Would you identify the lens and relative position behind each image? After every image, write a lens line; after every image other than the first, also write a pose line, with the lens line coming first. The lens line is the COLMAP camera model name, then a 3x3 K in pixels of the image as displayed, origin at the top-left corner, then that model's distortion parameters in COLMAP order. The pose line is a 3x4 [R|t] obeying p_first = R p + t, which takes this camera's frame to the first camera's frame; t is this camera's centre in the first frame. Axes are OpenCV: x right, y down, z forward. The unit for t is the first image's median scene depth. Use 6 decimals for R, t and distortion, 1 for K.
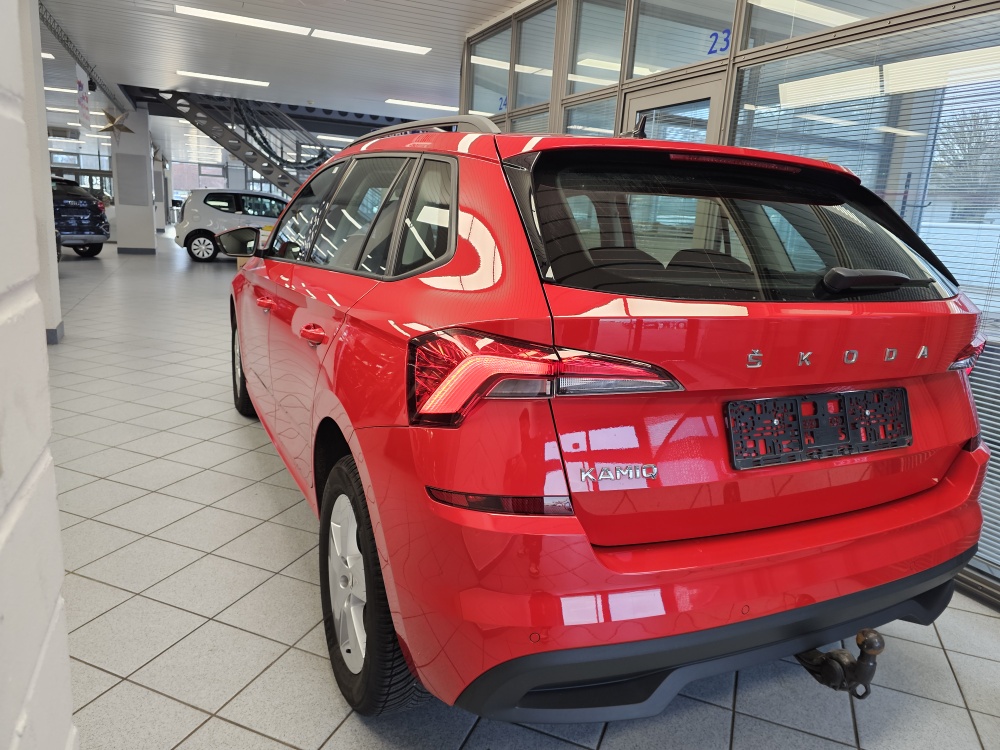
lens RADIAL K [[685.6, 0, 497.8], [0, 685.6, 369.1], [0, 0, 1]] dist [0.025345, -0.027307]
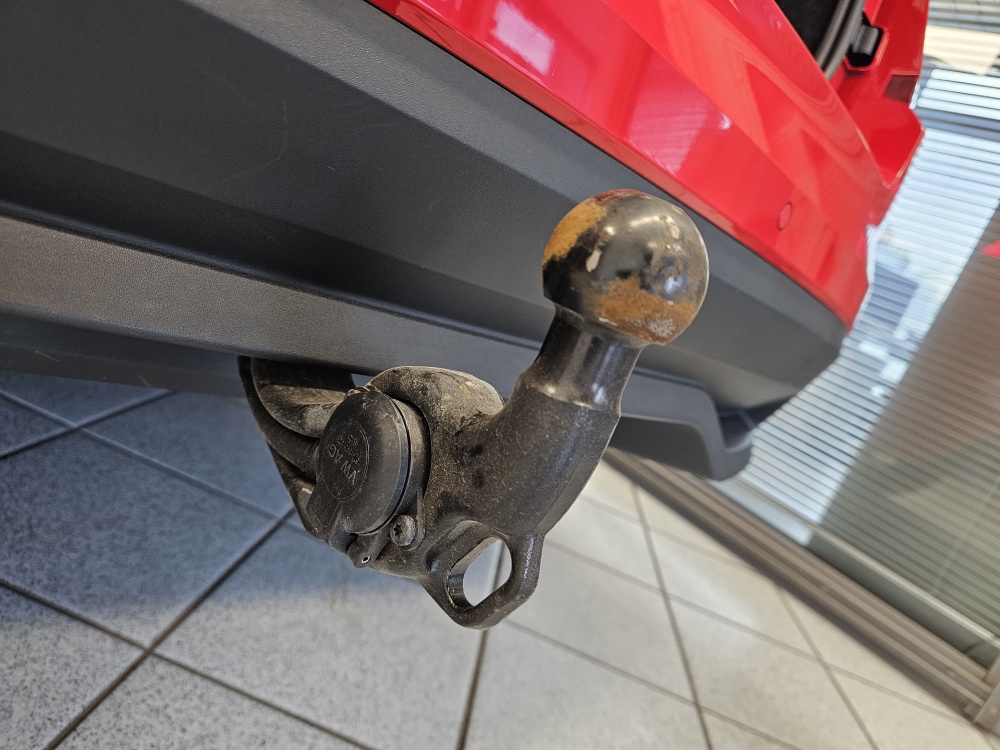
lens RADIAL K [[685.6, 0, 497.8], [0, 685.6, 369.1], [0, 0, 1]] dist [0.025345, -0.027307]
pose [[0.905881, 0.251985, 0.340416, 0.344224], [-0.269323, 0.963042, 0.003826, 0.311945], [-0.326871, -0.095148, 0.940267, 0.633006]]
